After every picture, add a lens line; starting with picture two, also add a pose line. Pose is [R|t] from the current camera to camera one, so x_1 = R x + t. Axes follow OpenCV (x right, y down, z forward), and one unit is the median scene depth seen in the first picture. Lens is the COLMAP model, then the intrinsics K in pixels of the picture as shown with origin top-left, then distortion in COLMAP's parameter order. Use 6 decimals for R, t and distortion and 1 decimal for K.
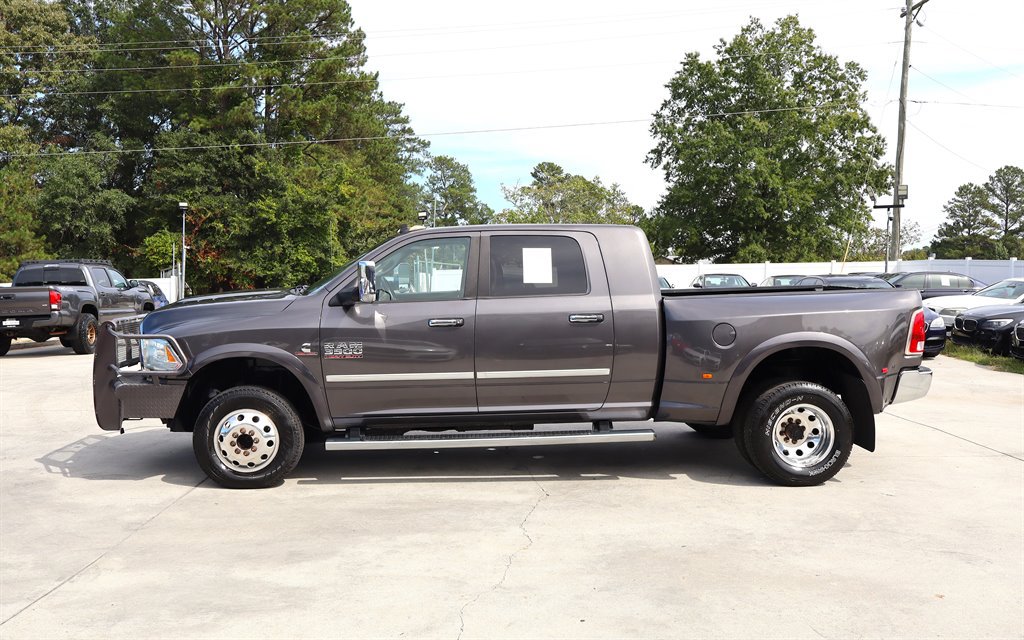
lens RADIAL K [[888.5, 0, 518.2], [0, 888.5, 317.2], [0, 0, 1]] dist [0.013277, 0.013372]
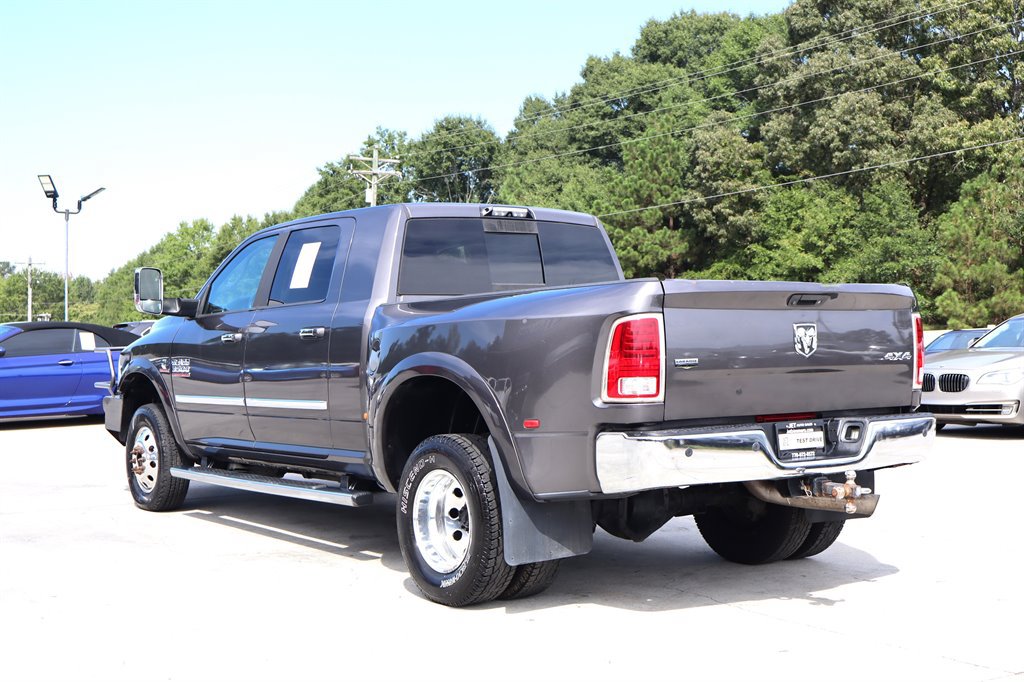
lens RADIAL K [[1393.8, 0, 509.5], [0, 1393.8, 339.3], [0, 0, 1]] dist [-0.019113, 0.000000]
pose [[0.532879, 0.001345, -0.846190, 0.179365], [-0.038608, 0.998996, -0.022725, 0.004210], [0.845310, 0.044779, 0.532396, 0.079802]]
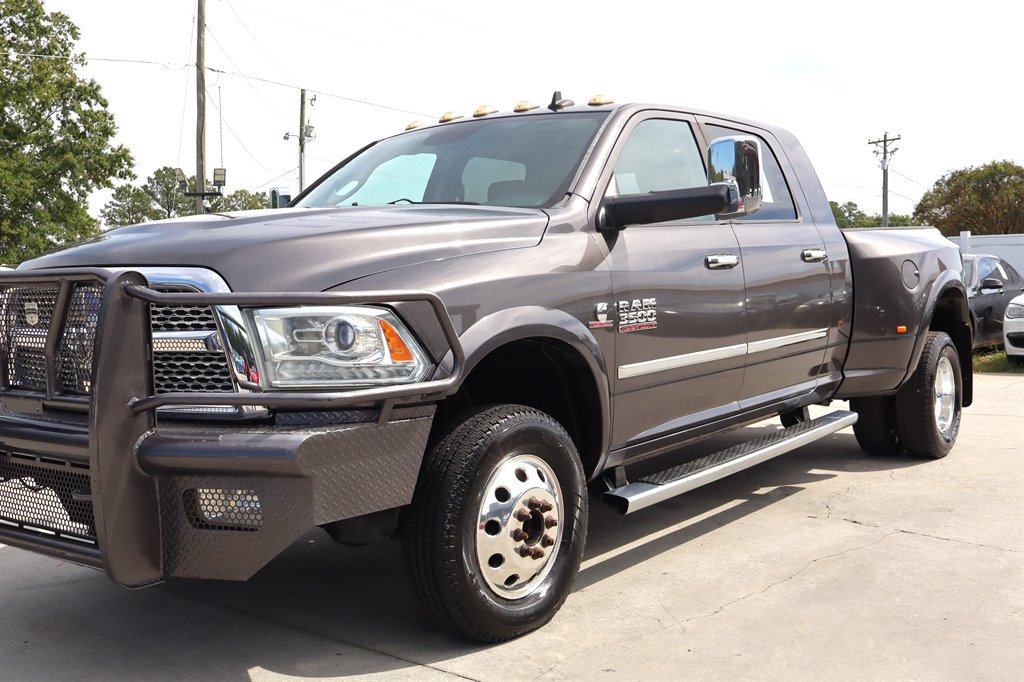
lens RADIAL K [[1086.6, 0, 511.8], [0, 1086.6, 345.0], [0, 0, 1]] dist [0.019675, 0.000000]
pose [[0.656039, -0.059374, 0.752388, -0.109105], [0.063489, 0.997709, 0.023374, 0.005375], [-0.752052, 0.032434, 0.658306, 0.097192]]
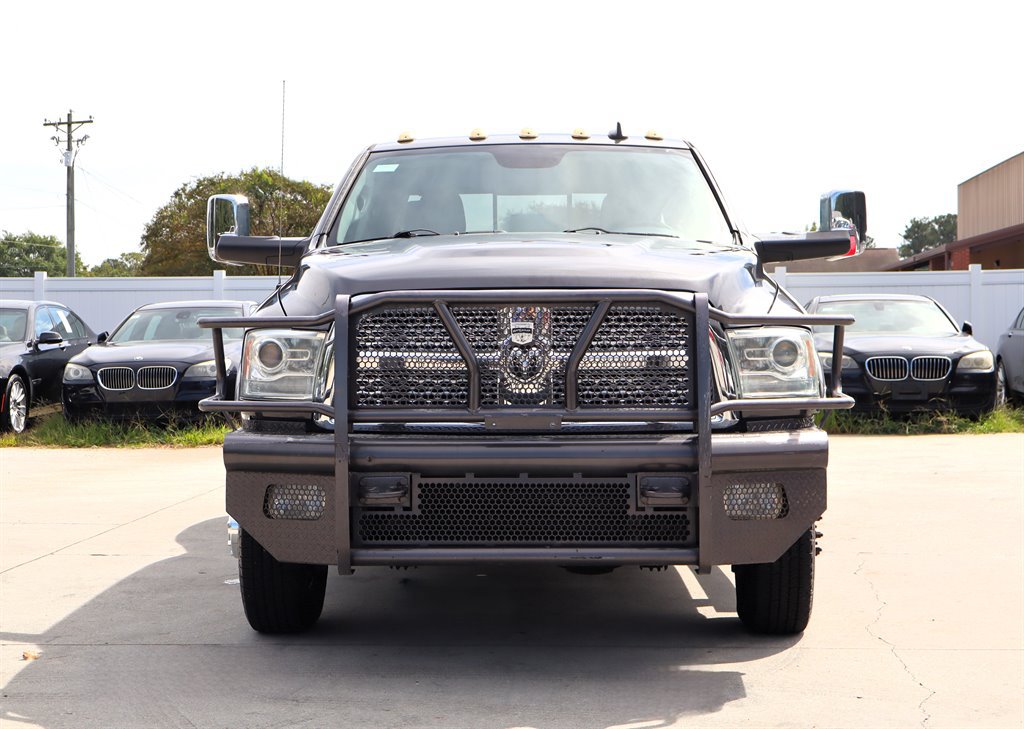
lens RADIAL K [[1778.0, 0, 513.5], [0, 1778.0, 365.7], [0, 0, 1]] dist [-0.002806, 0.000000]
pose [[0.093328, -0.026605, 0.995280, -0.200281], [0.063389, 0.997774, 0.020727, 0.002510], [-0.993615, 0.061156, 0.094806, 0.161138]]
